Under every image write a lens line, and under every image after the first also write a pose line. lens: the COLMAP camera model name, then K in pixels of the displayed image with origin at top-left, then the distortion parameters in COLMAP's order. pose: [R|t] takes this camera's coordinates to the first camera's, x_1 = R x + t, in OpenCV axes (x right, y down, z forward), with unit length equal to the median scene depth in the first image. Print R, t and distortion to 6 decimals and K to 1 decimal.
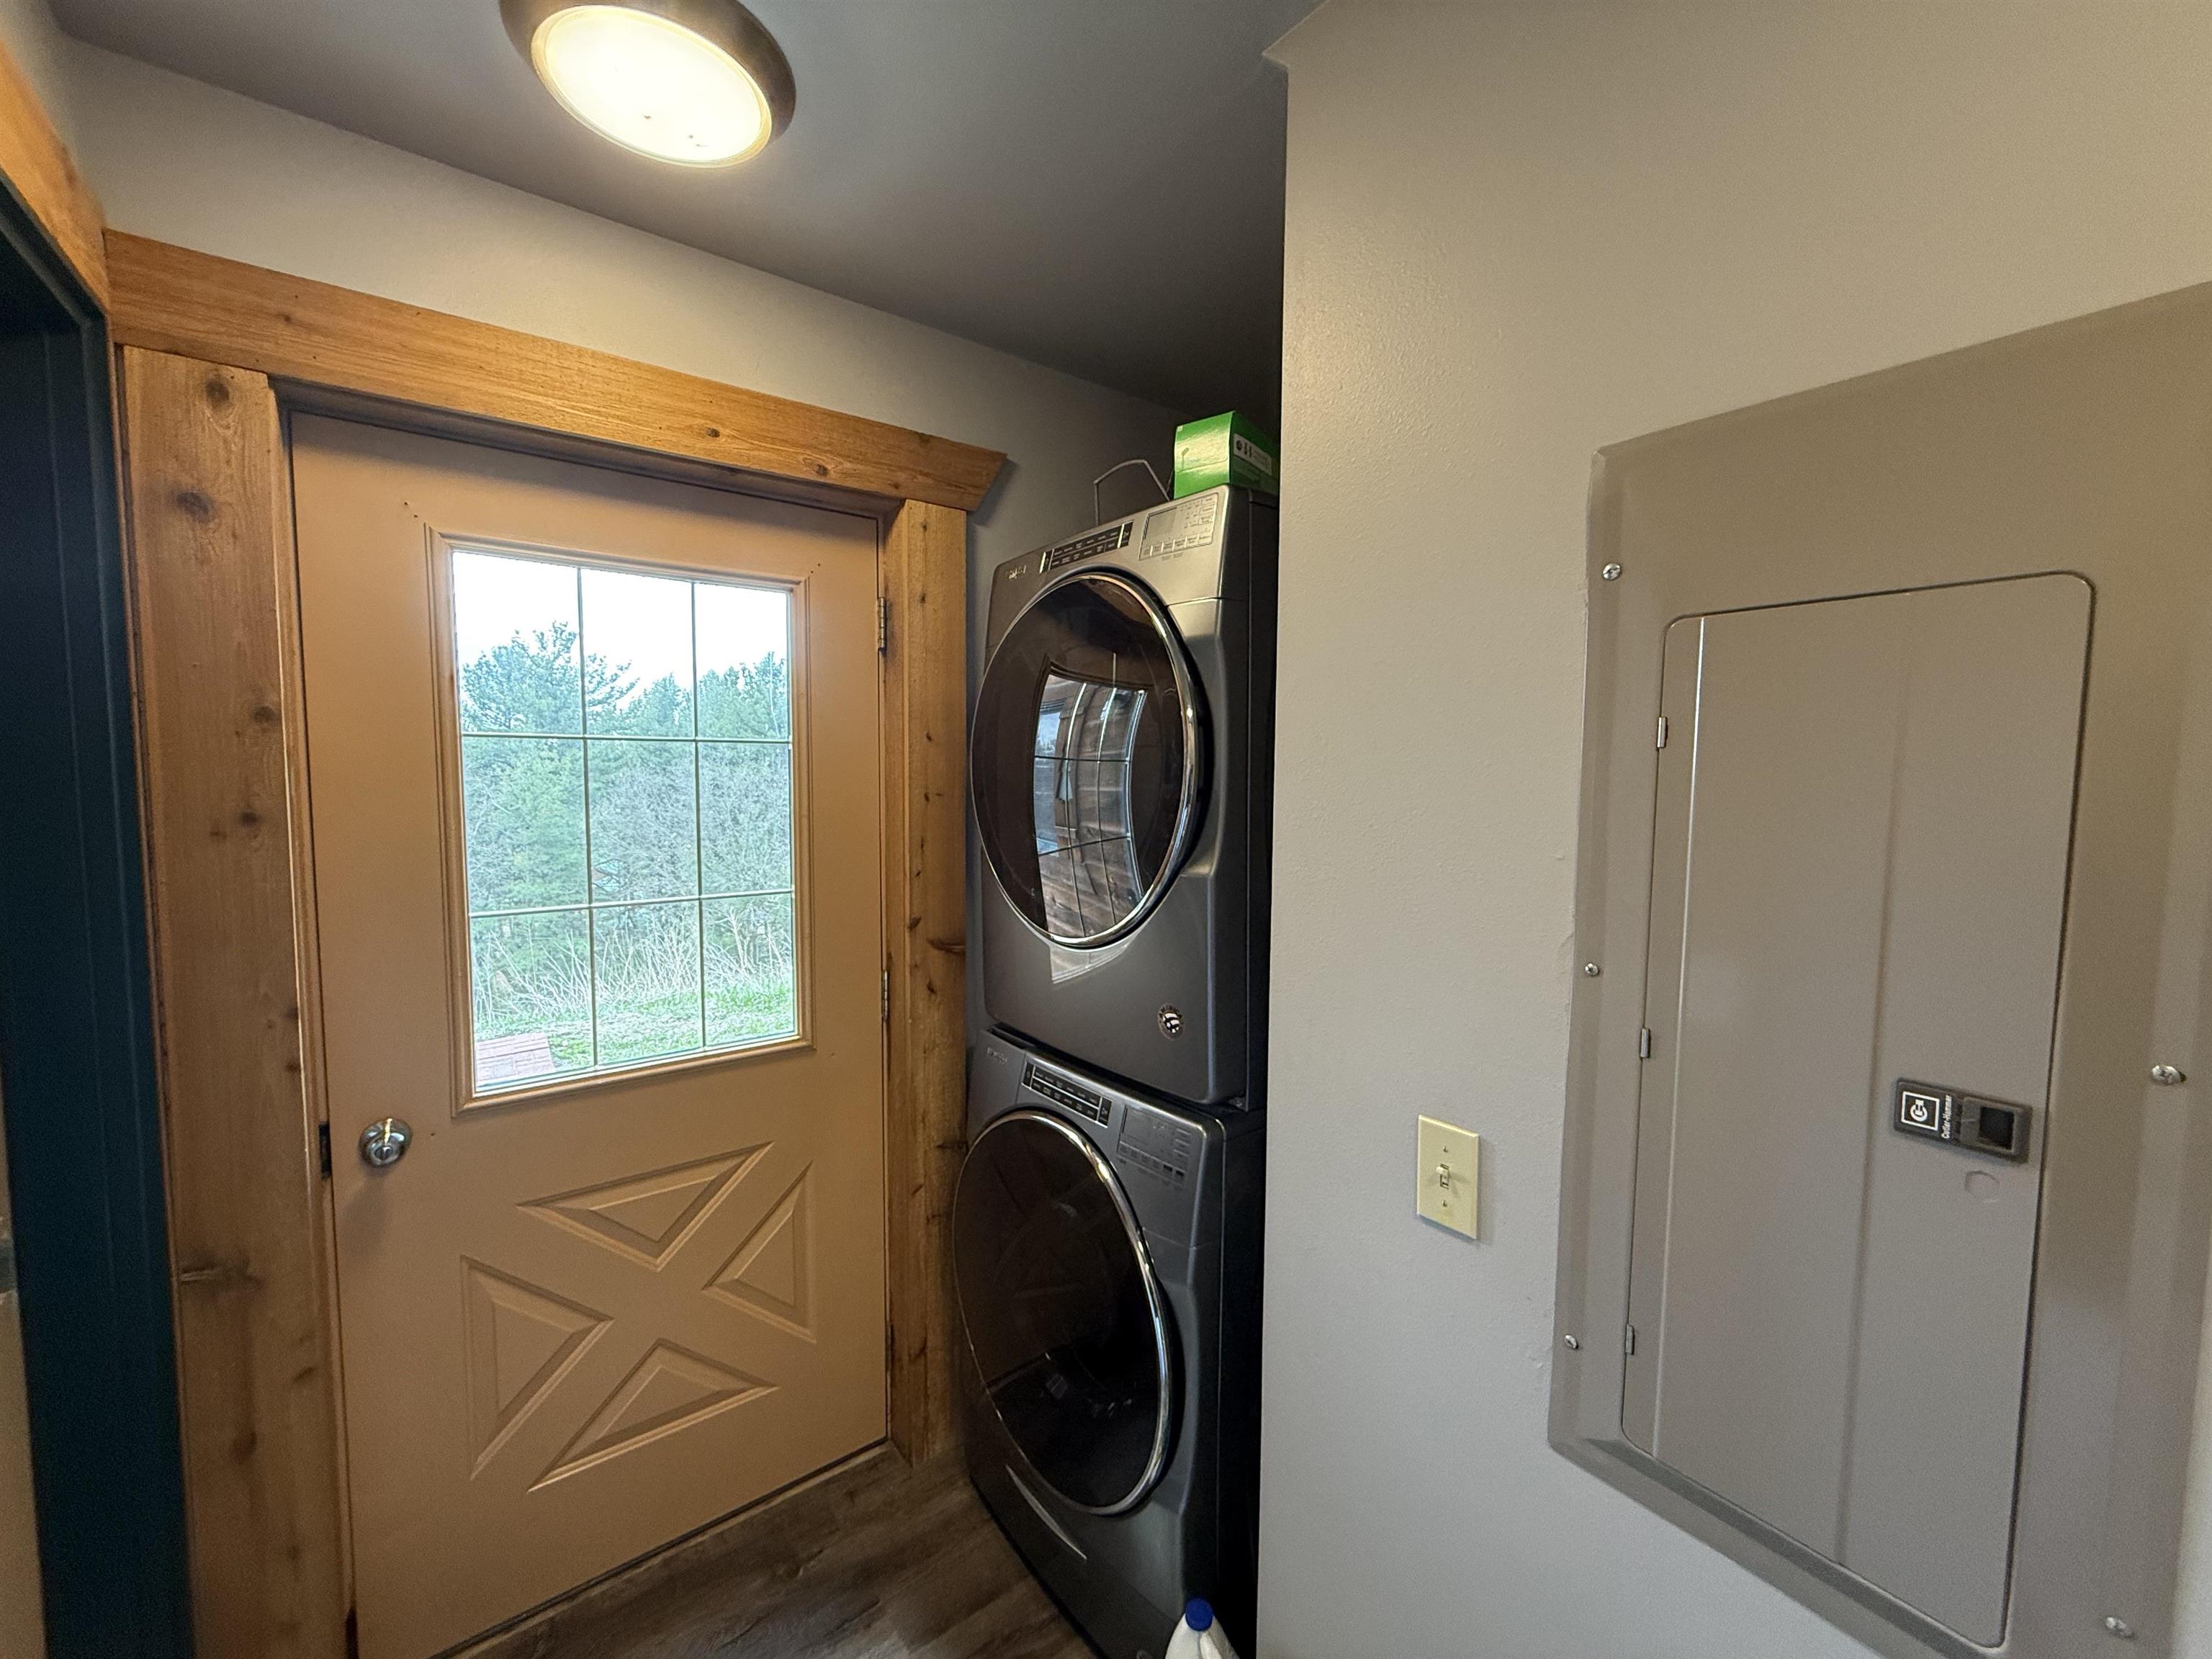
lens RADIAL K [[879.8, 0, 1107.2], [0, 879.8, 829.8], [0, 0, 1]] dist [0.002326, -0.001065]
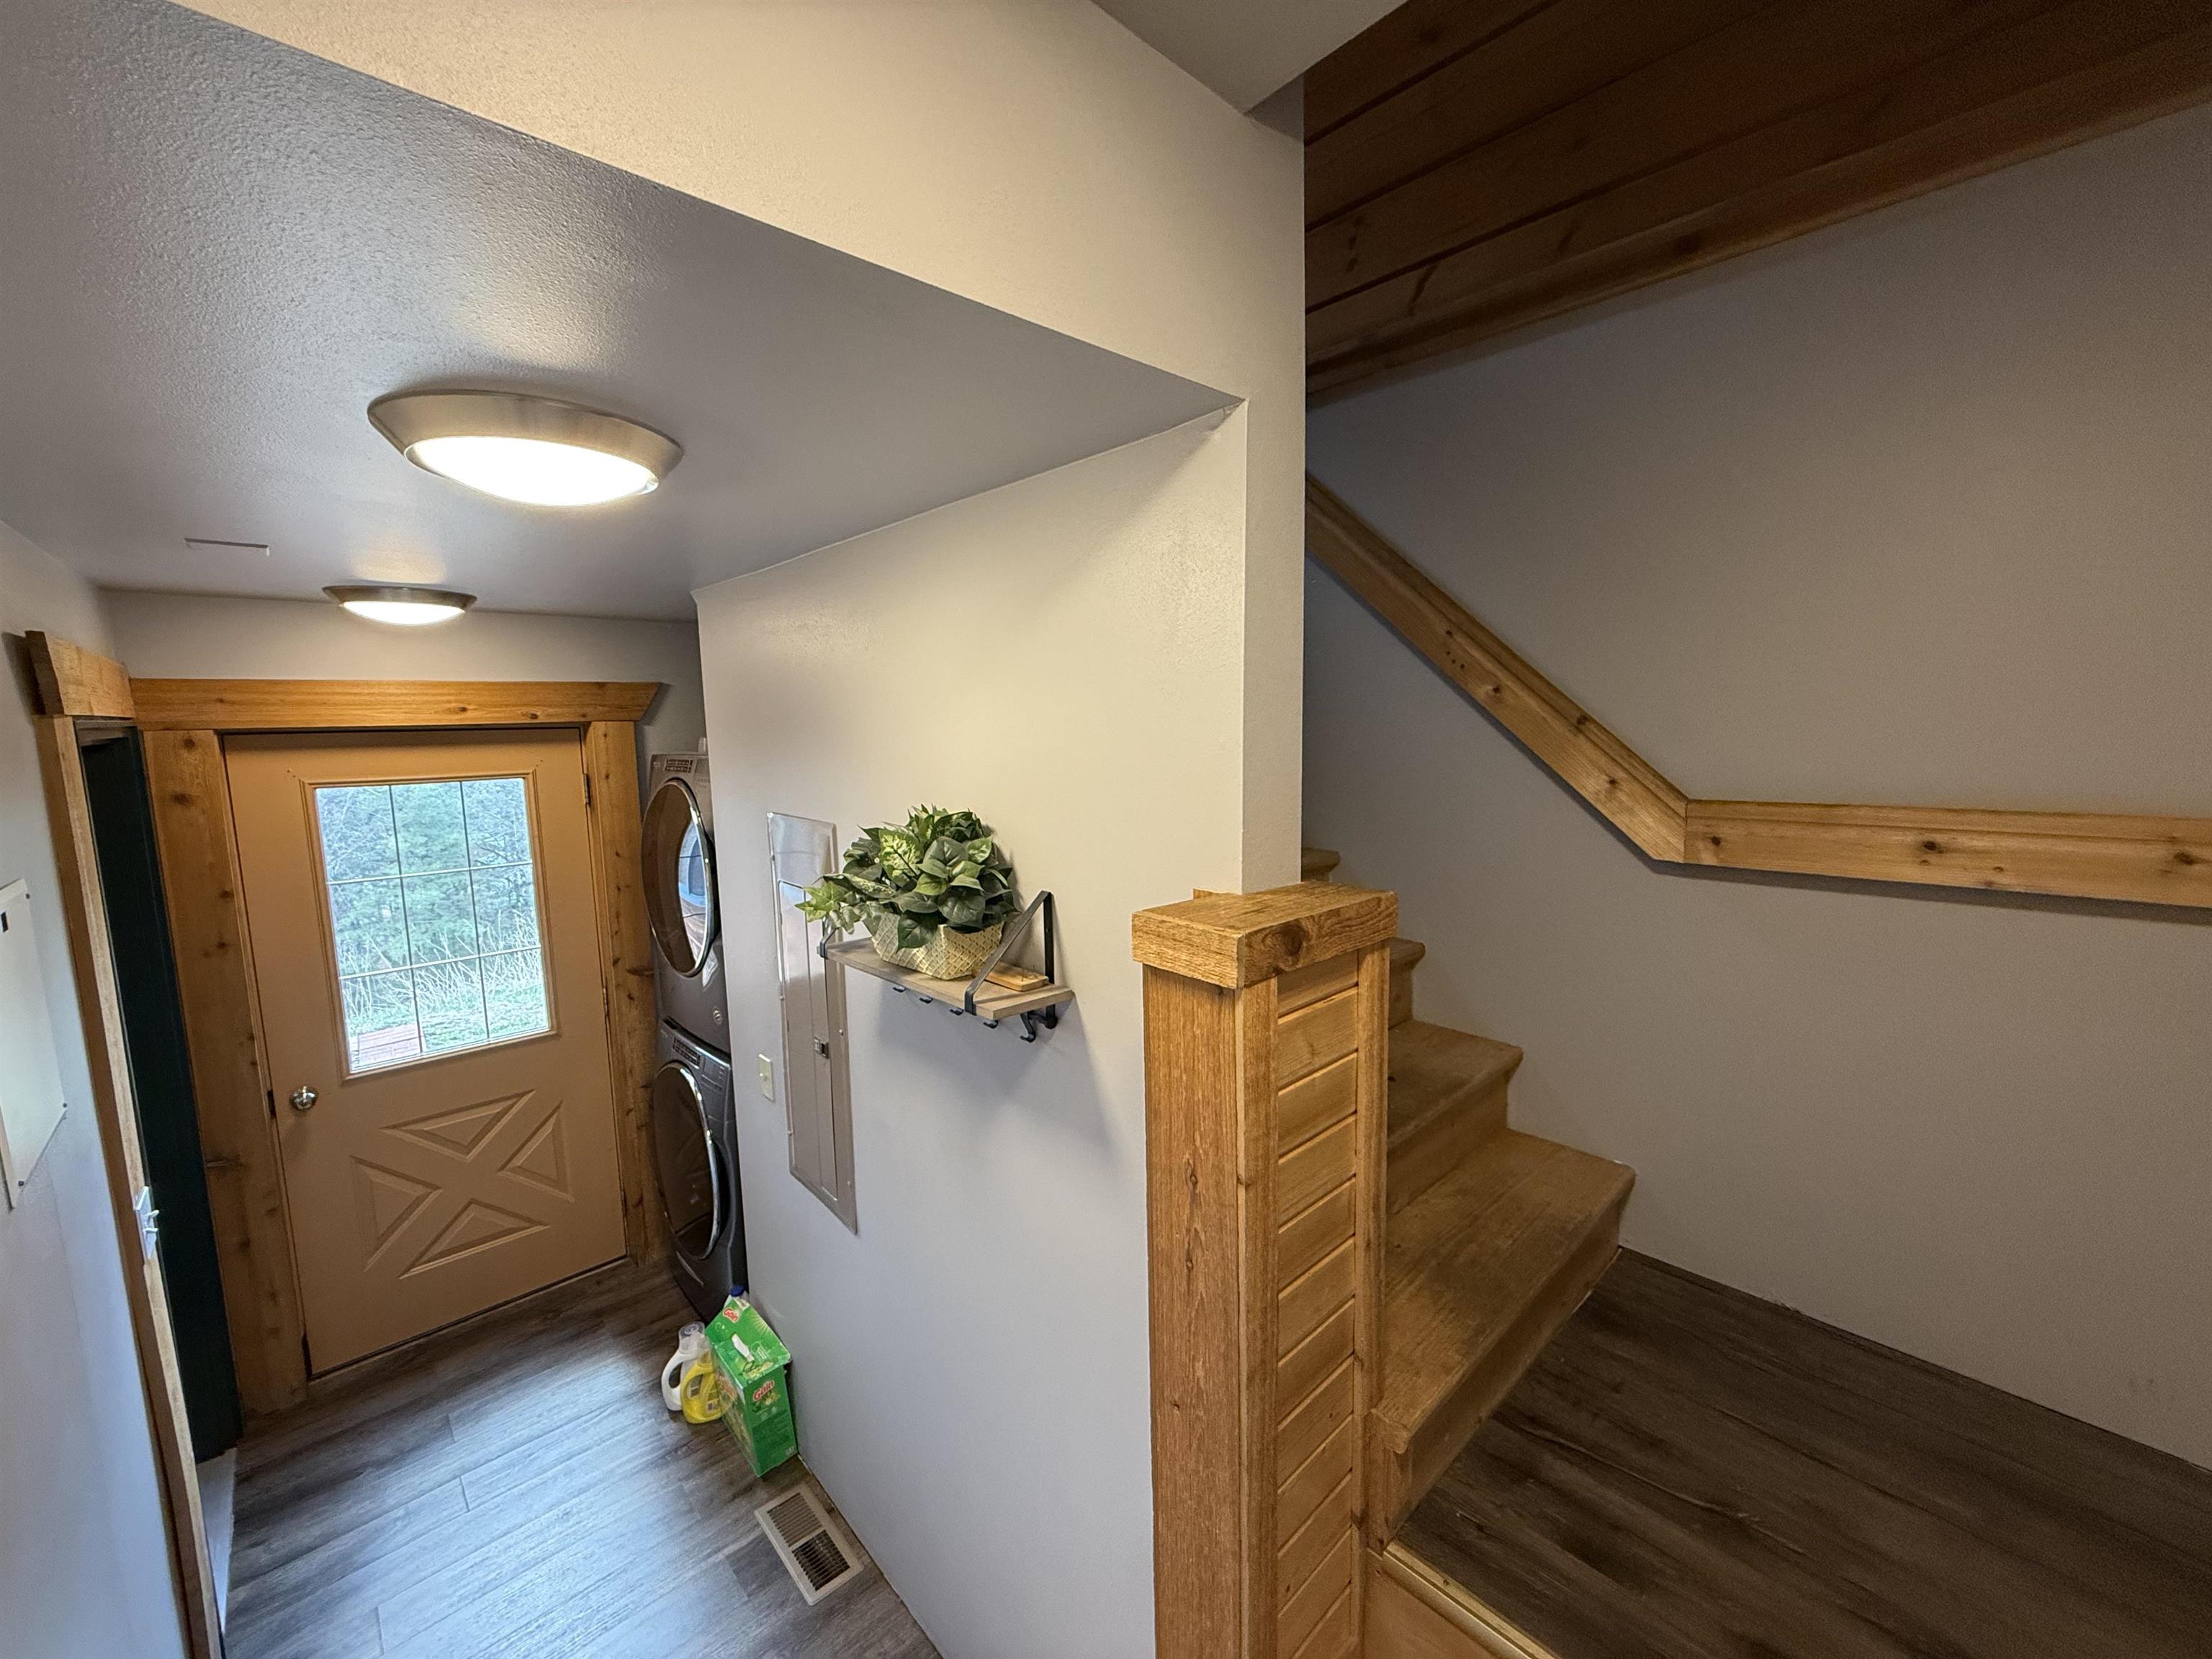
lens RADIAL K [[879.8, 0, 1105.5], [0, 879.8, 827.5], [0, 0, 1]] dist [0.002326, -0.001065]
pose [[0.995241, -0.035510, 0.090741, 0.674132], [0.030518, 0.997974, 0.055822, -0.254513], [-0.092540, -0.052787, 0.994309, -0.913197]]
